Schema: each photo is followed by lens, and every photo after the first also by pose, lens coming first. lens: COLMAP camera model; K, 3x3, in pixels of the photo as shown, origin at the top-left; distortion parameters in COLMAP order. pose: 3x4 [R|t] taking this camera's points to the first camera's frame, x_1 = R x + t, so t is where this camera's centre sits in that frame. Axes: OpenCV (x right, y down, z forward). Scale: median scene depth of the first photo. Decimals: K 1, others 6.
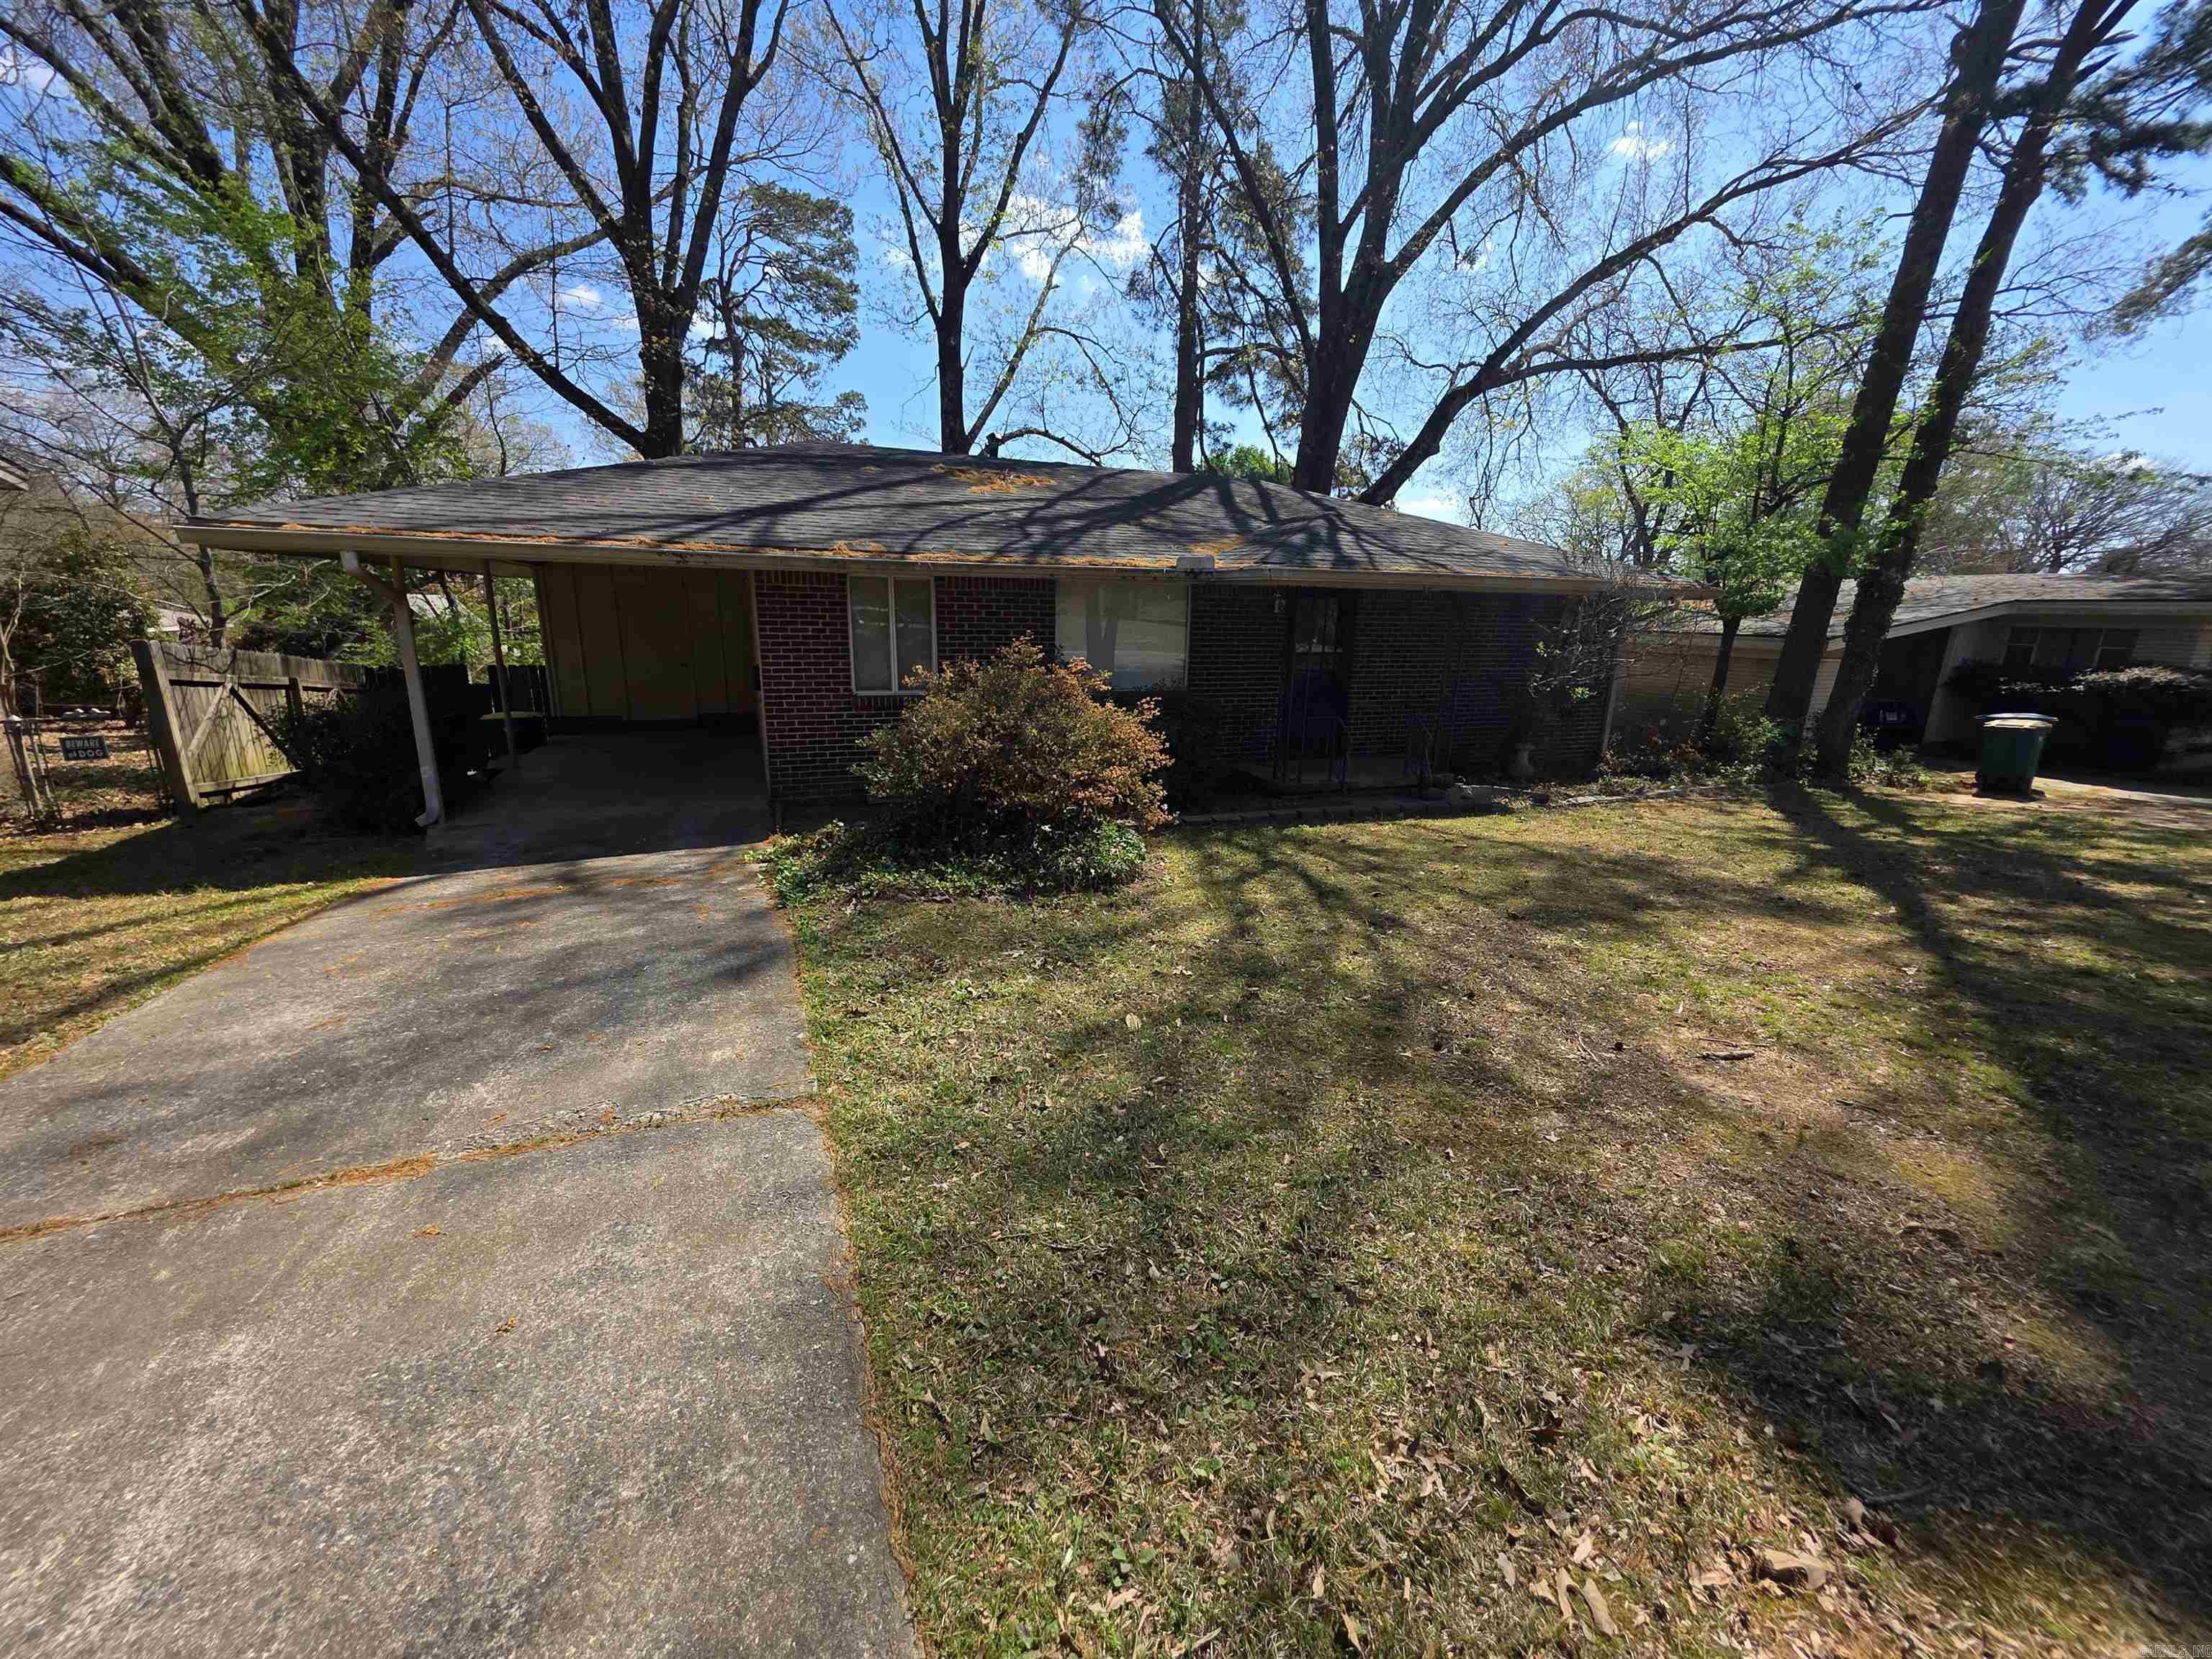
lens RADIAL K [[882.3, 0, 1102.5], [0, 882.3, 836.9], [0, 0, 1]] dist [0.001355, -0.000522]
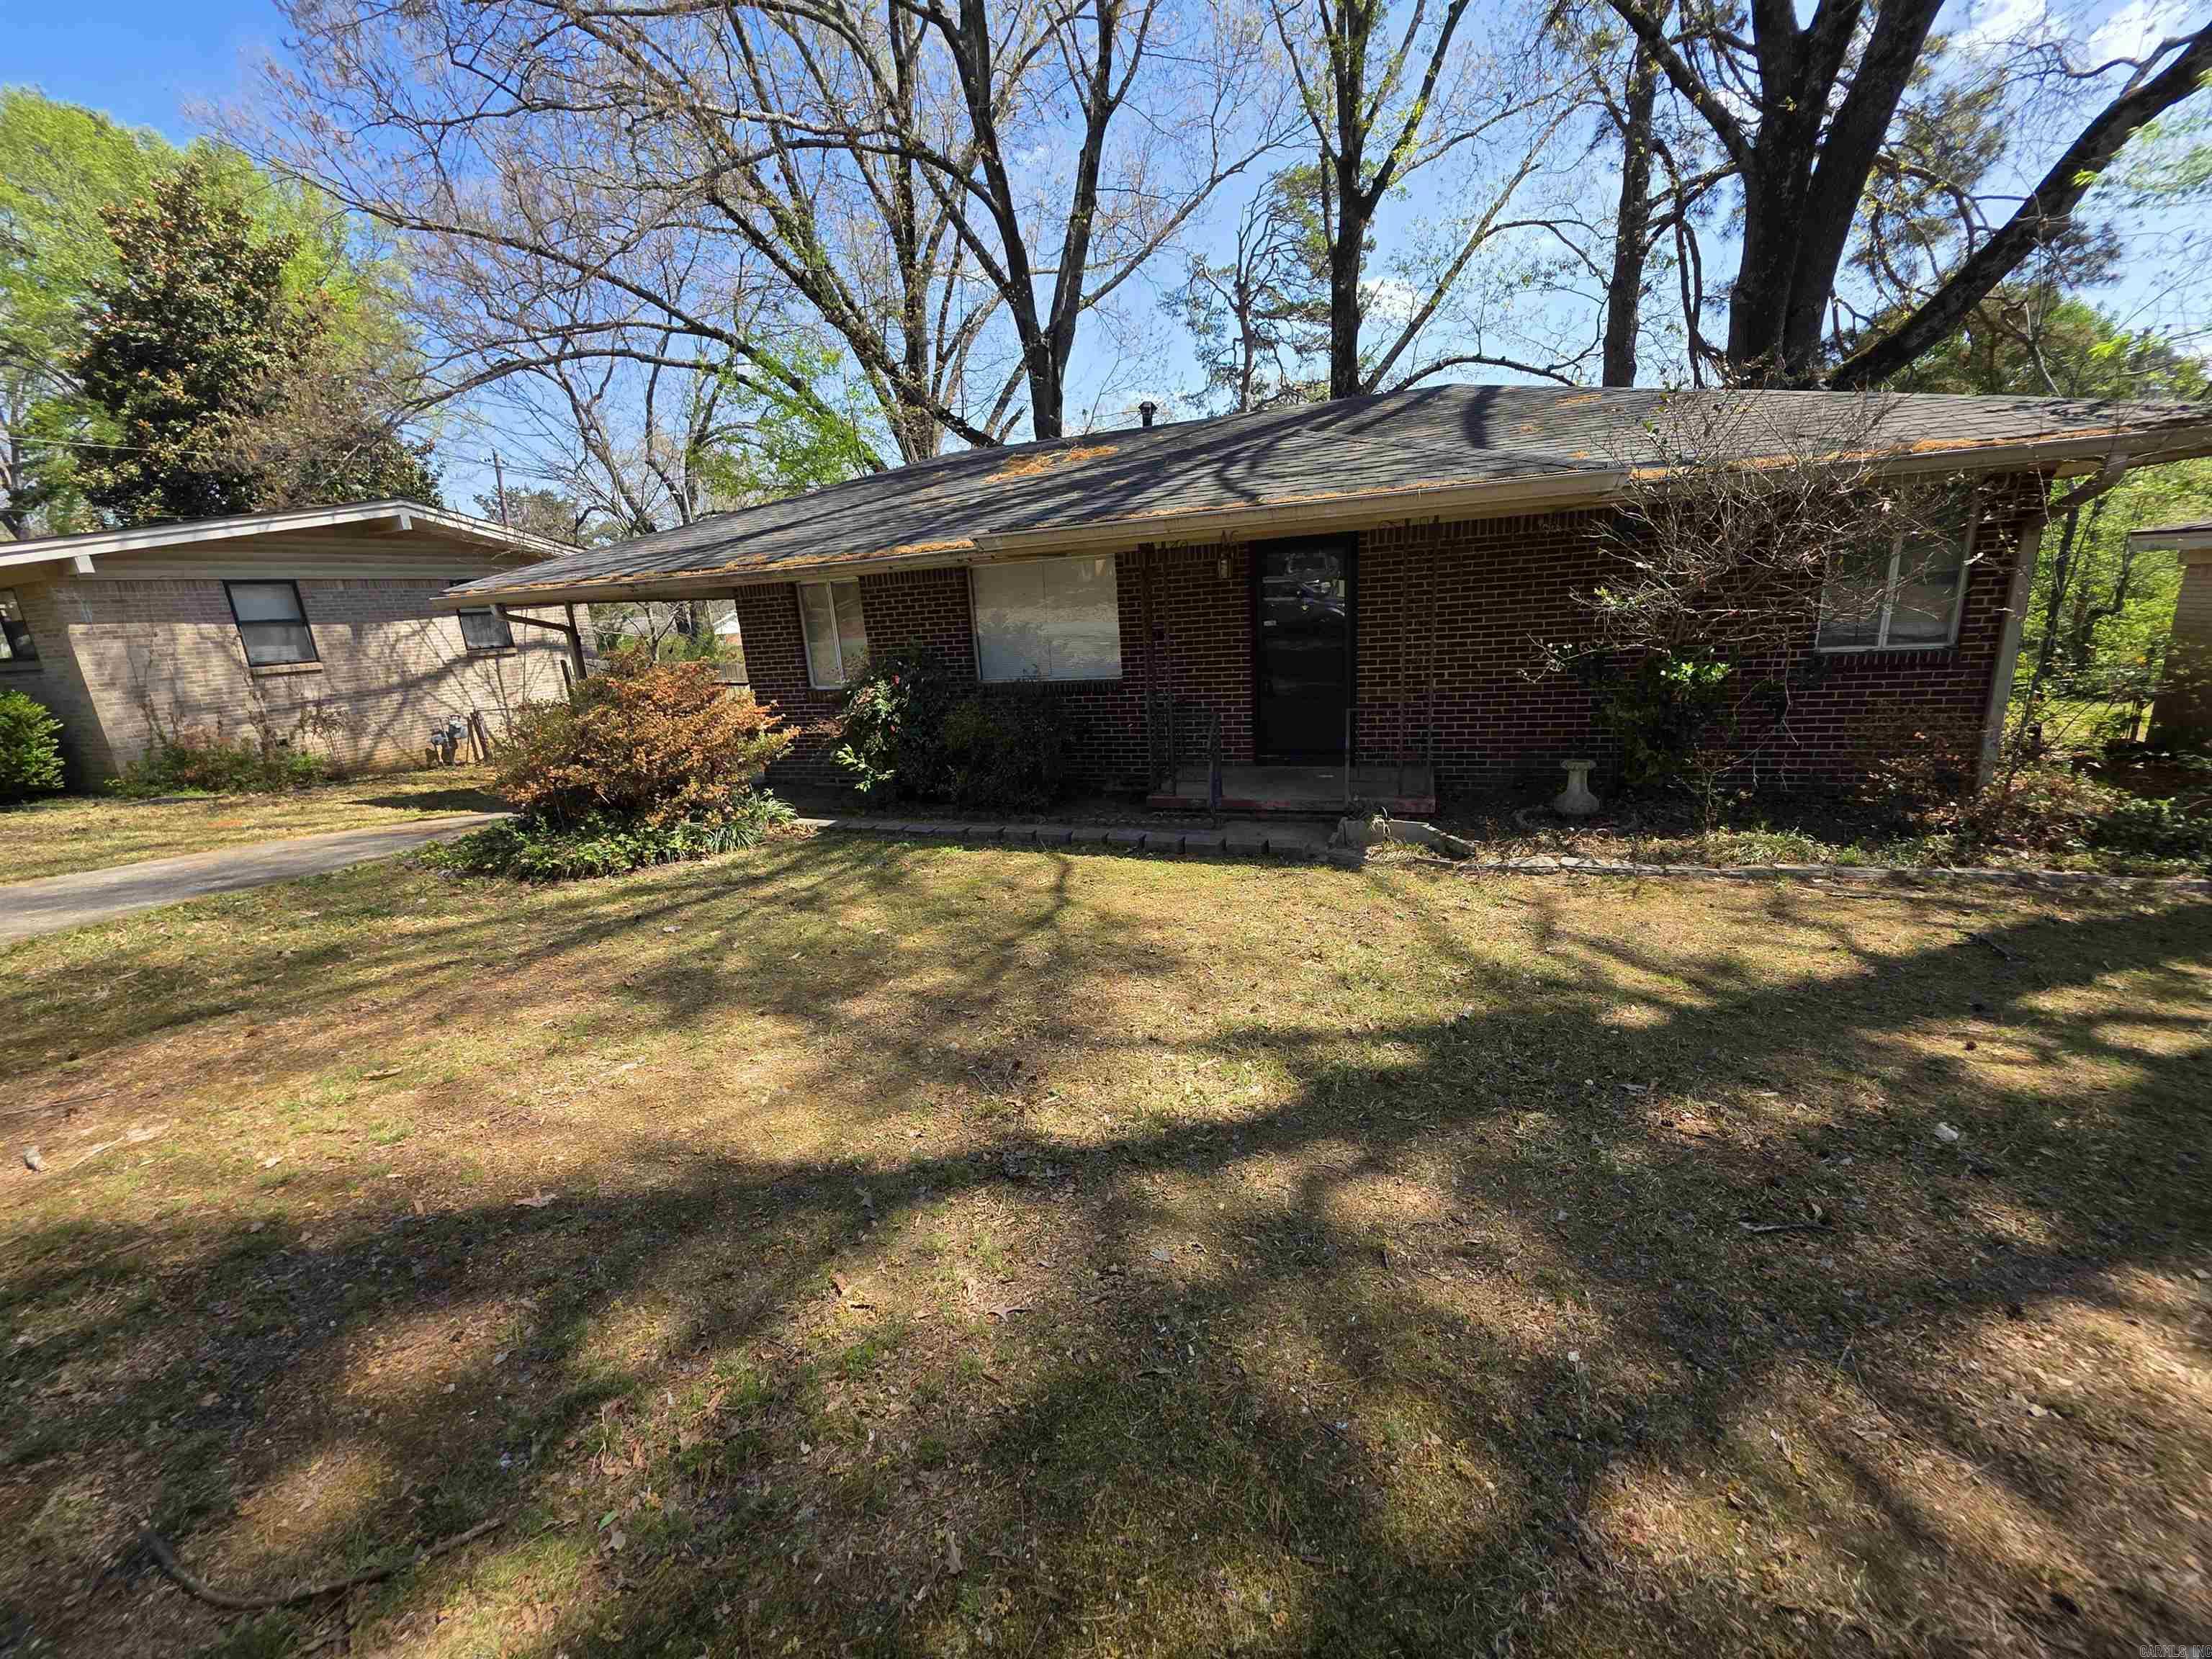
lens RADIAL K [[882.3, 0, 1103.7], [0, 882.3, 826.4], [0, 0, 1]] dist [0.001355, -0.000522]
pose [[0.743931, 0.094863, -0.661489, 0.532533], [-0.082880, 0.995328, 0.049529, -0.049475], [0.663097, 0.017978, 0.748318, 0.278684]]
